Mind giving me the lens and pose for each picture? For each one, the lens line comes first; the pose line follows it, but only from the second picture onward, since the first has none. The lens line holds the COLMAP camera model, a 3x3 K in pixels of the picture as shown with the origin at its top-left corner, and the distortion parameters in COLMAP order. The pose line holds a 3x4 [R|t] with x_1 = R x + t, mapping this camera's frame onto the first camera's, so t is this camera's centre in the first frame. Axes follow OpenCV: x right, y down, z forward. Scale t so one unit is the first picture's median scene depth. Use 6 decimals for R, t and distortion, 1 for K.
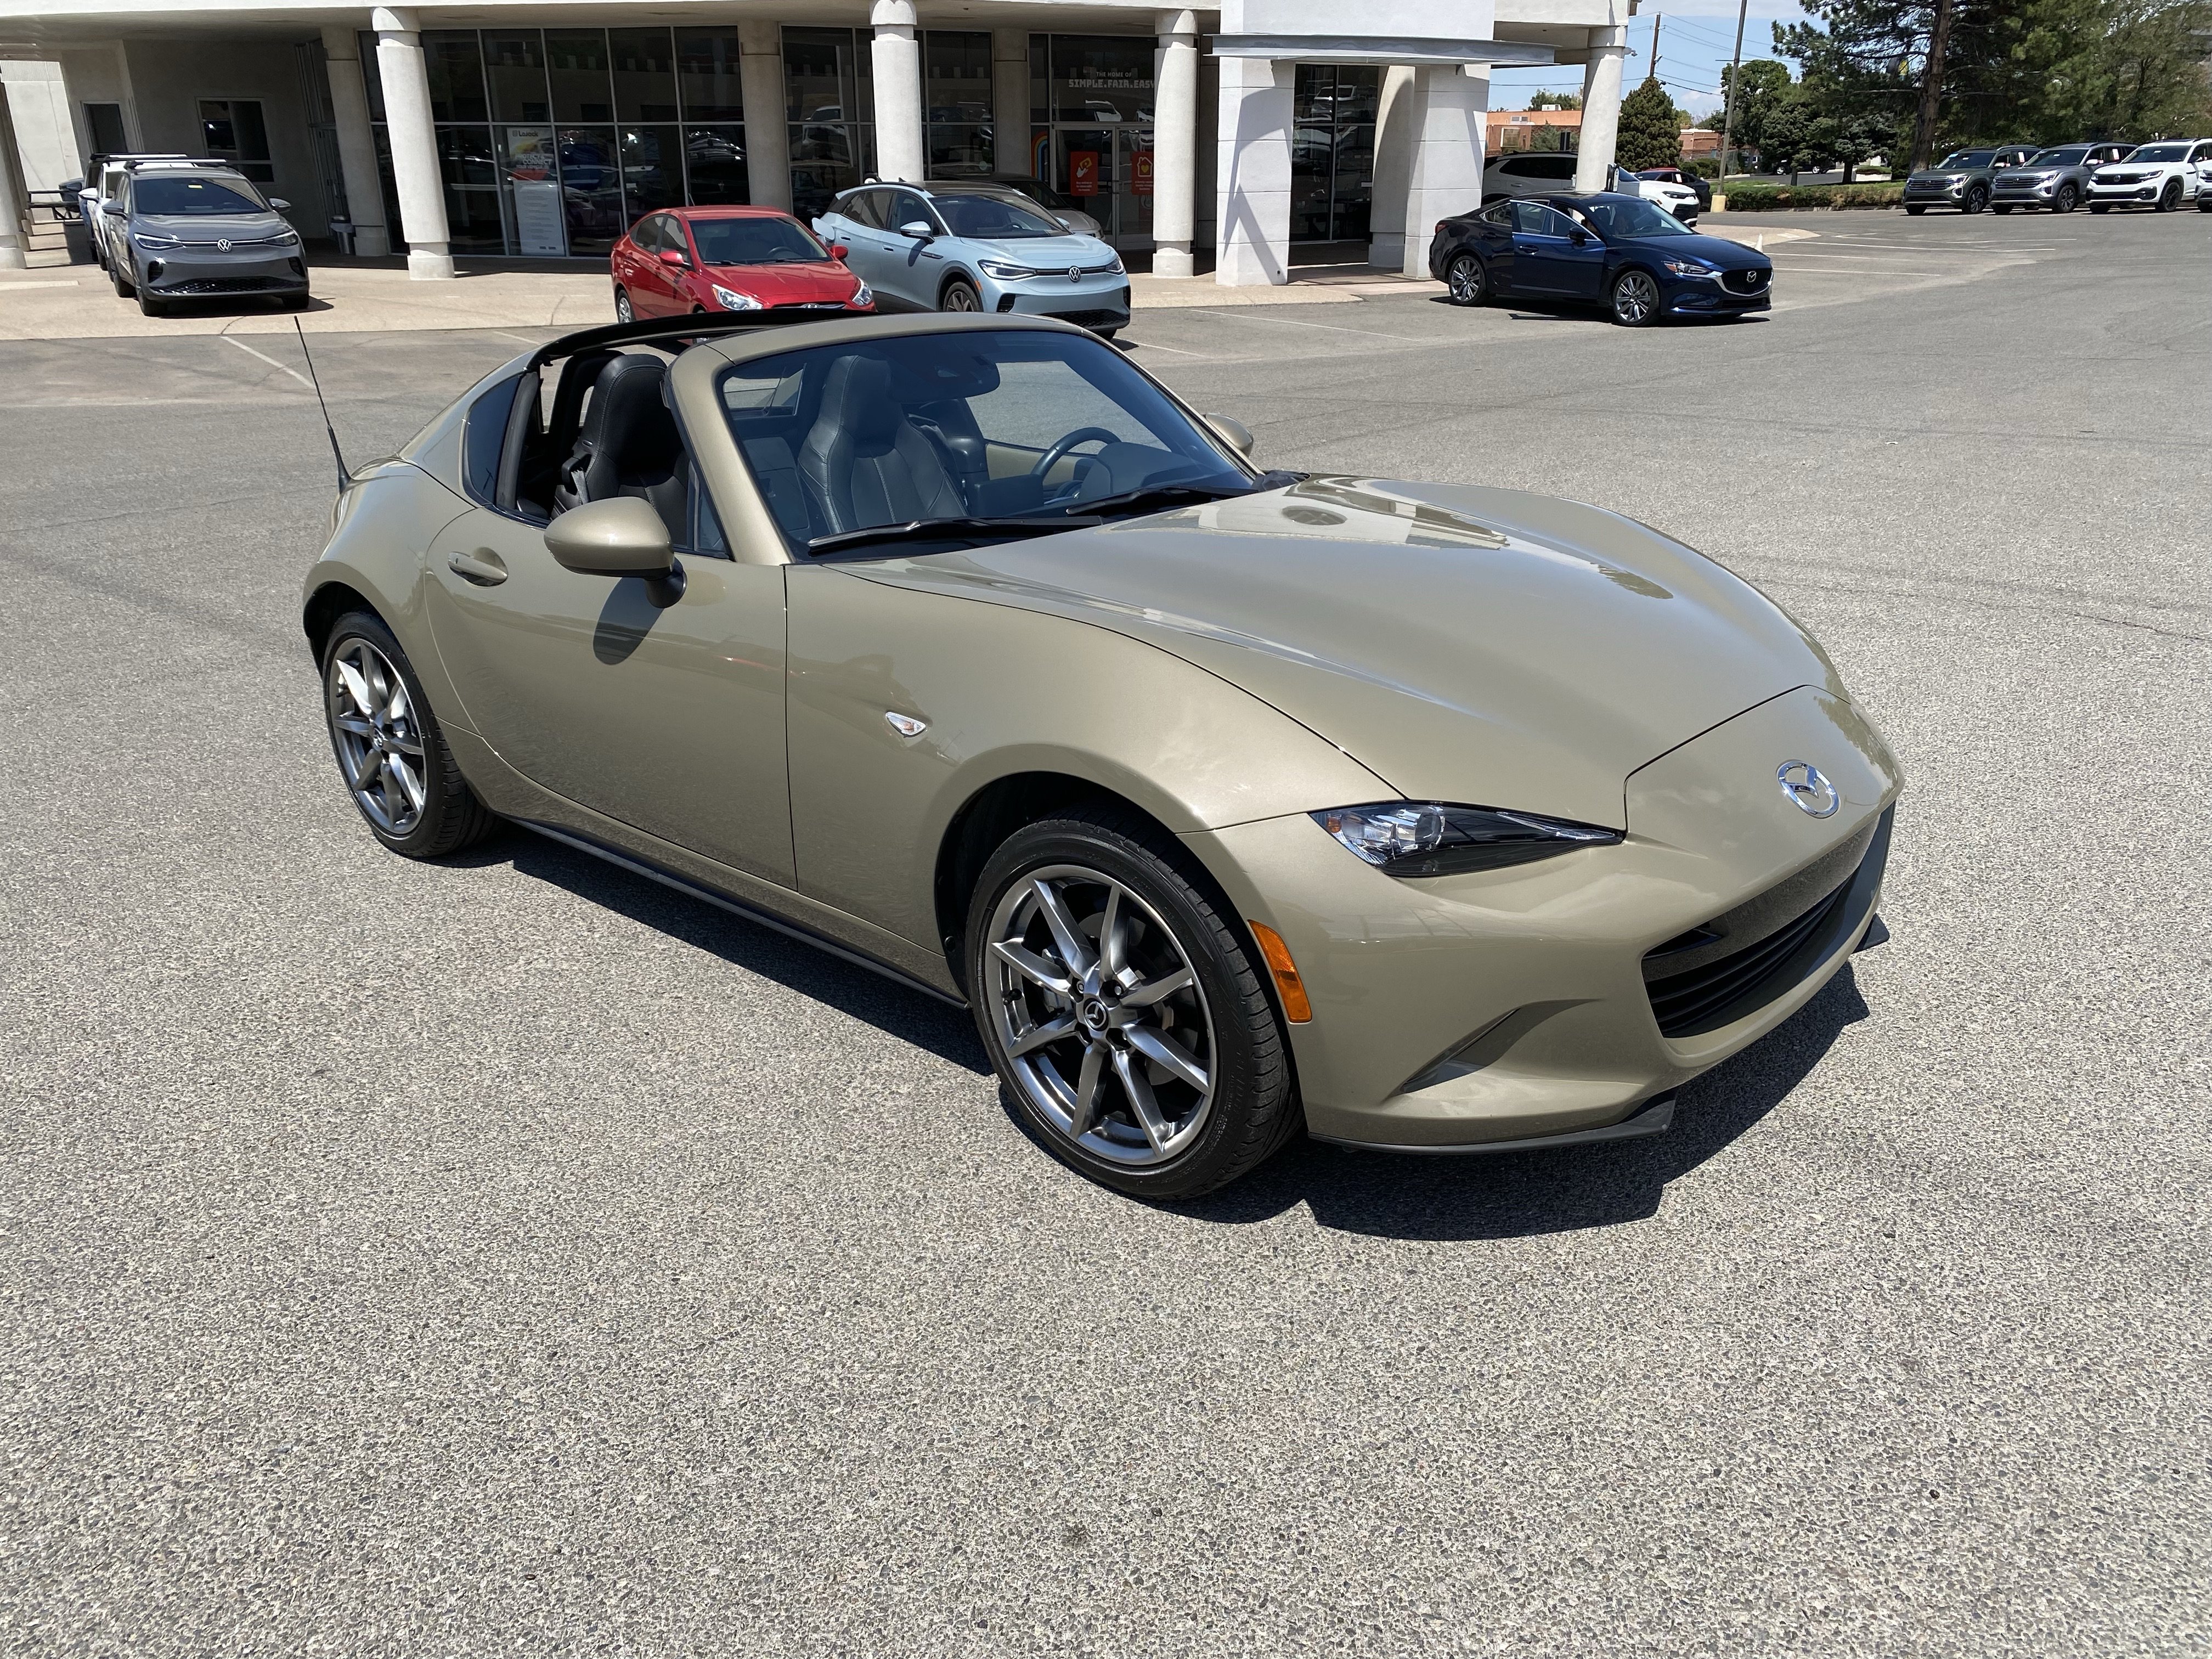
lens RADIAL K [[1704.9, 0, 1107.7], [0, 1704.9, 807.1], [0, 0, 1]] dist [0.011514, -0.011137]
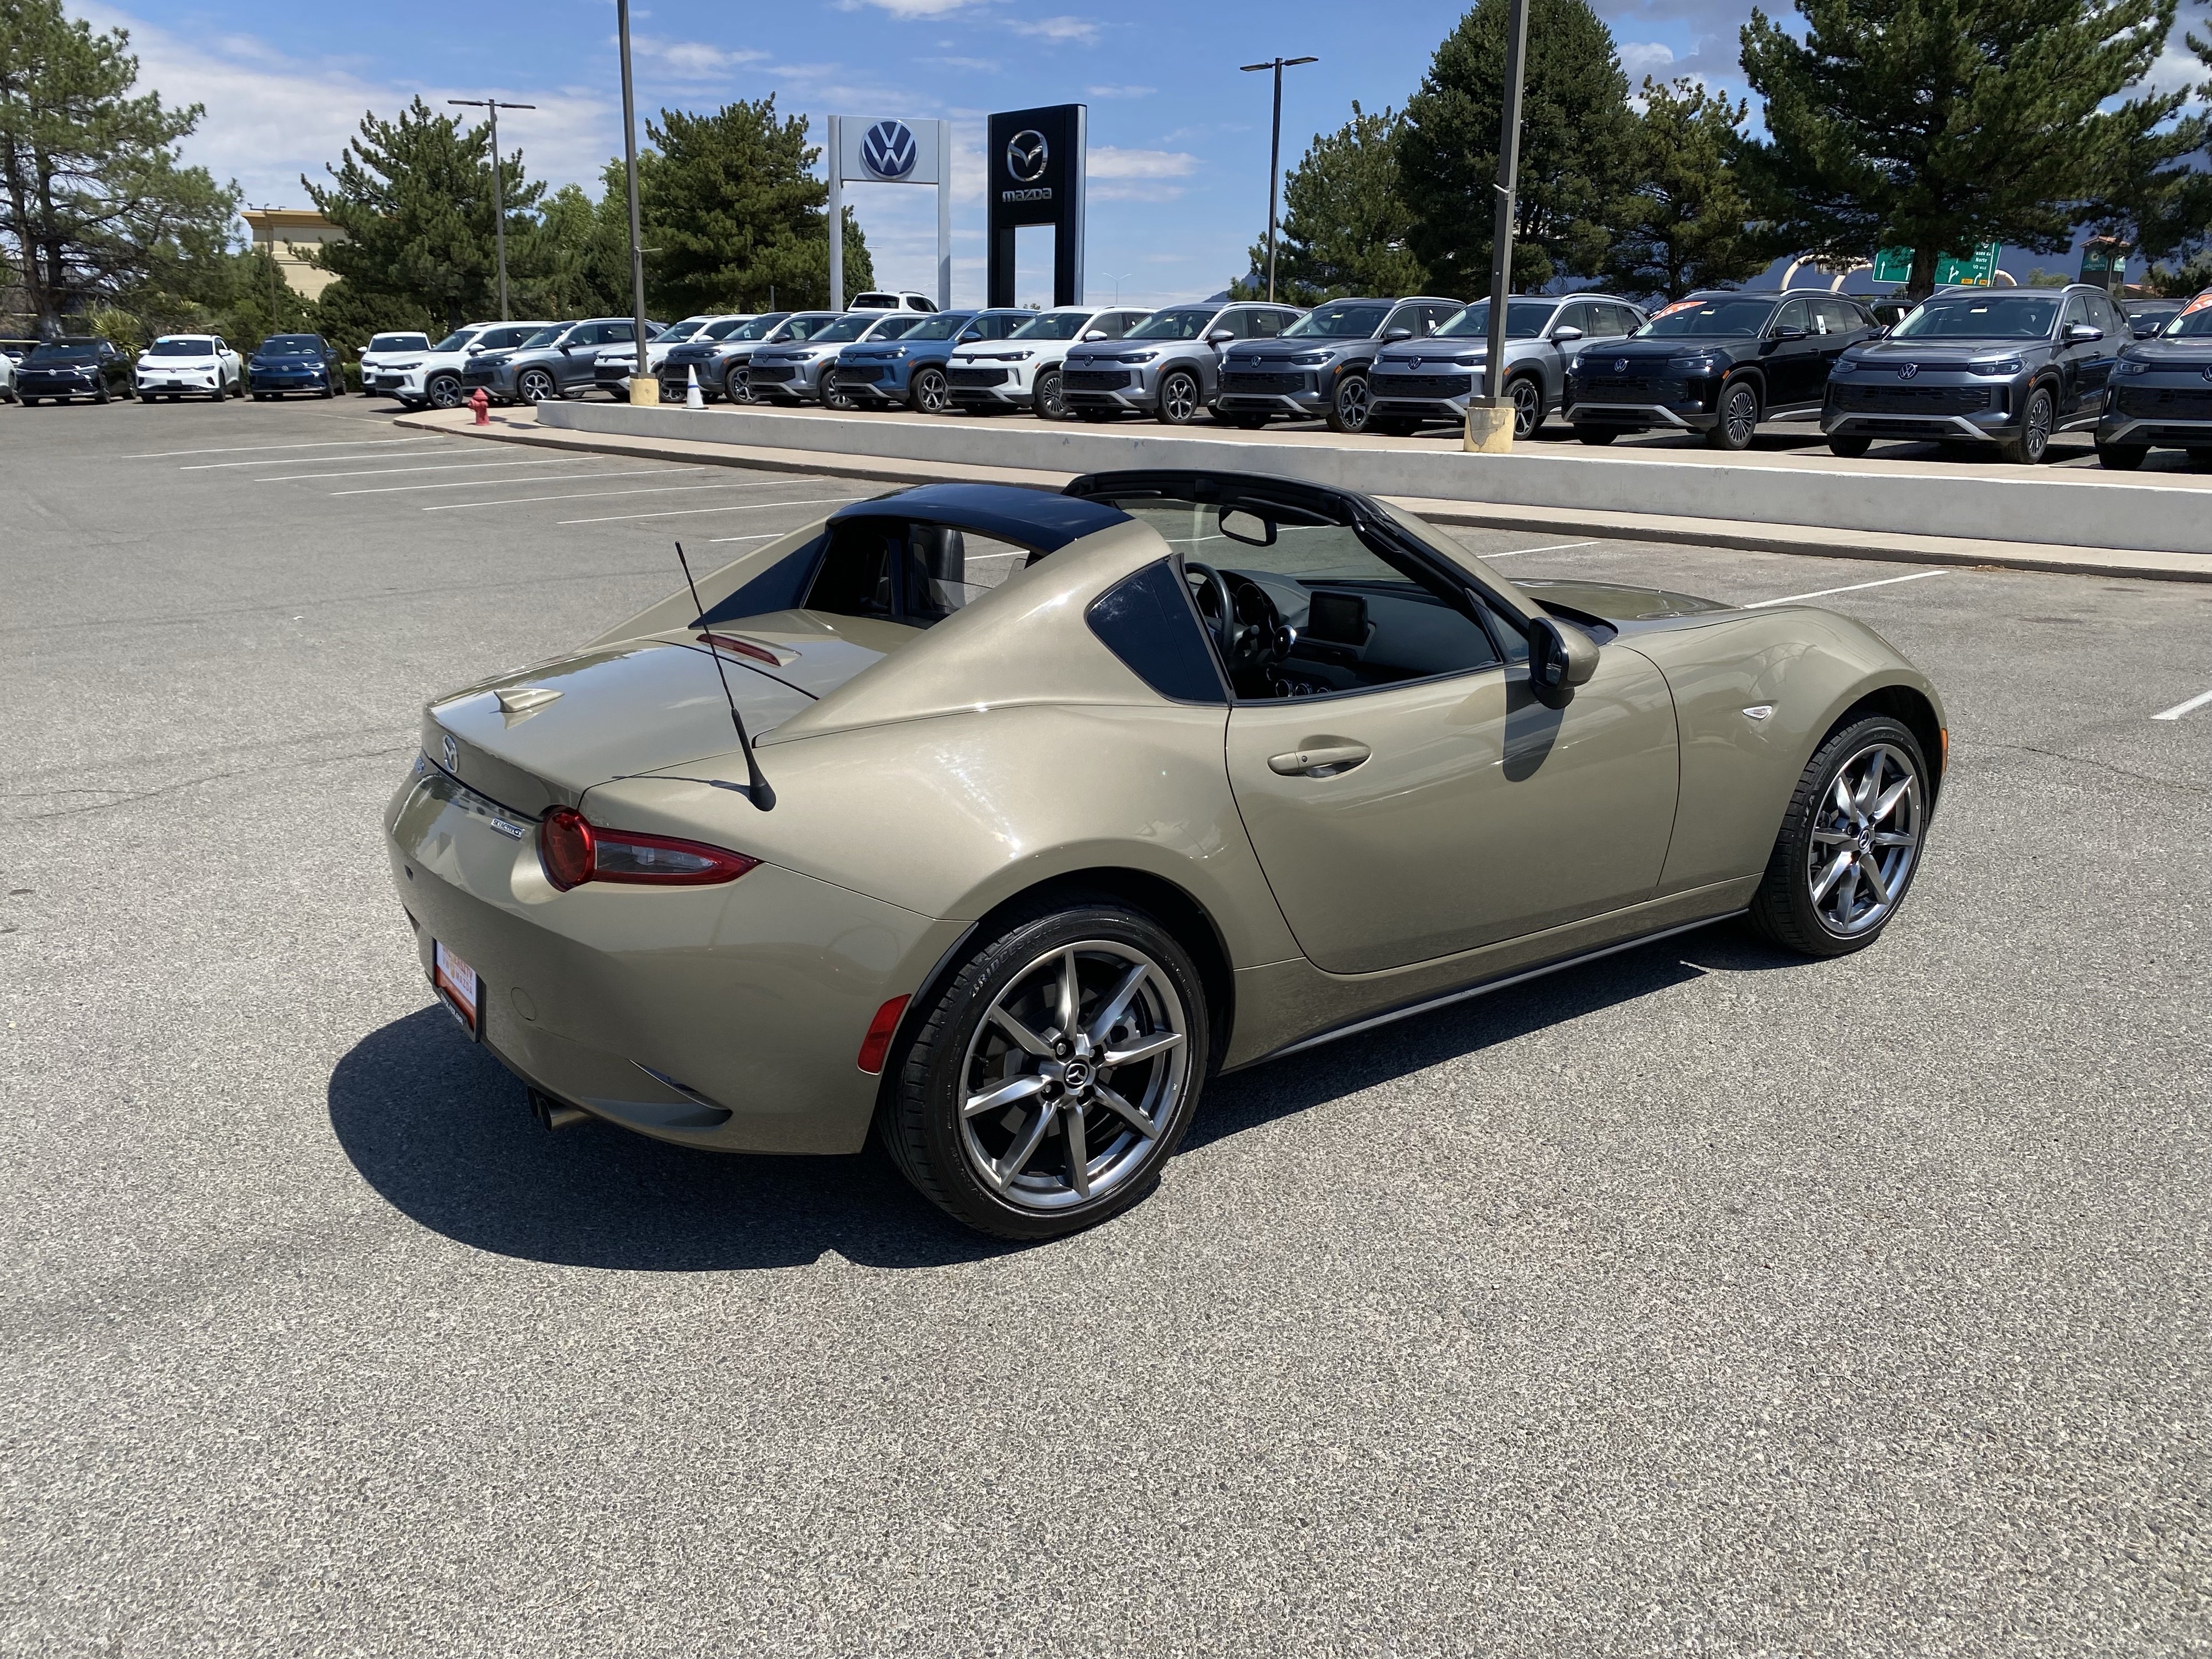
lens RADIAL K [[1698.2, 0, 1074.1], [0, 1698.2, 819.8], [0, 0, 1]] dist [0.010250, -0.005823]
pose [[0.221978, -0.236410, 0.945958, -0.162565], [0.332692, 0.930305, 0.154429, -0.038331], [-0.916538, 0.280433, 0.285159, 0.115317]]
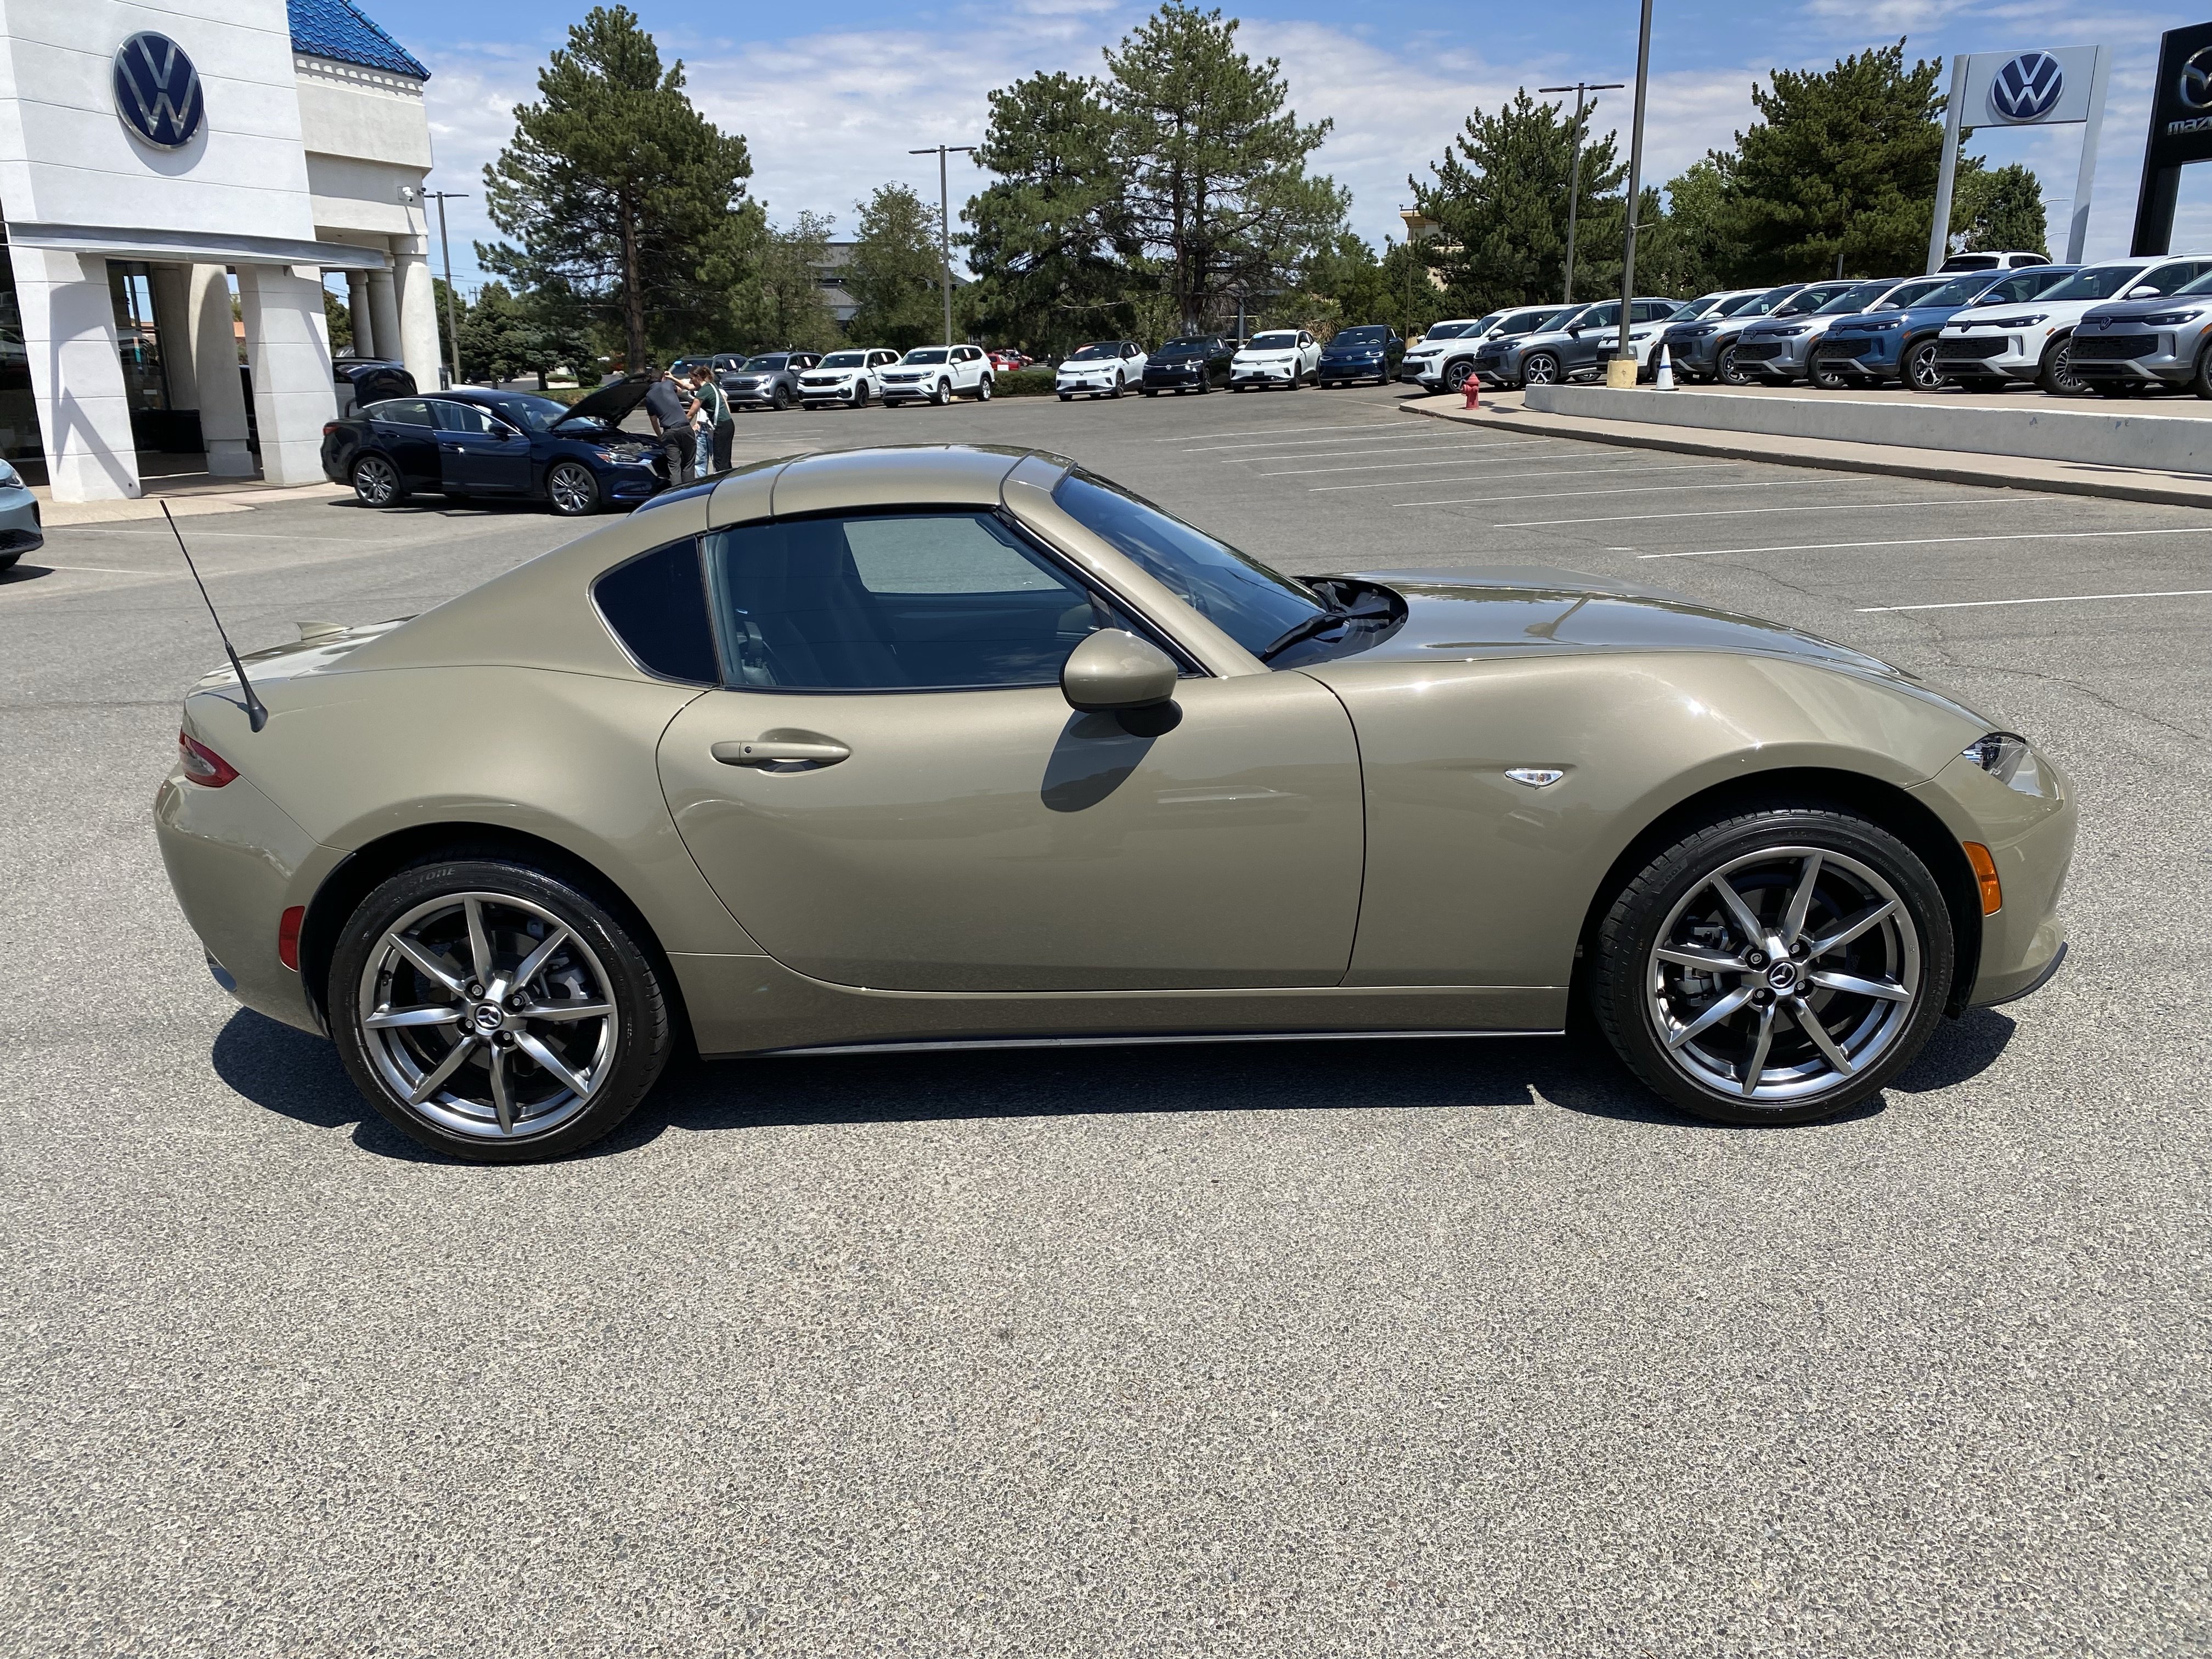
lens RADIAL K [[1698.2, 0, 1087.6], [0, 1698.2, 838.3], [0, 0, 1]] dist [0.010250, -0.005823]
pose [[0.752742, -0.180019, 0.633224, -0.103599], [0.239384, 0.970887, -0.008554, -0.007210], [-0.613249, 0.158022, 0.773922, 0.034003]]
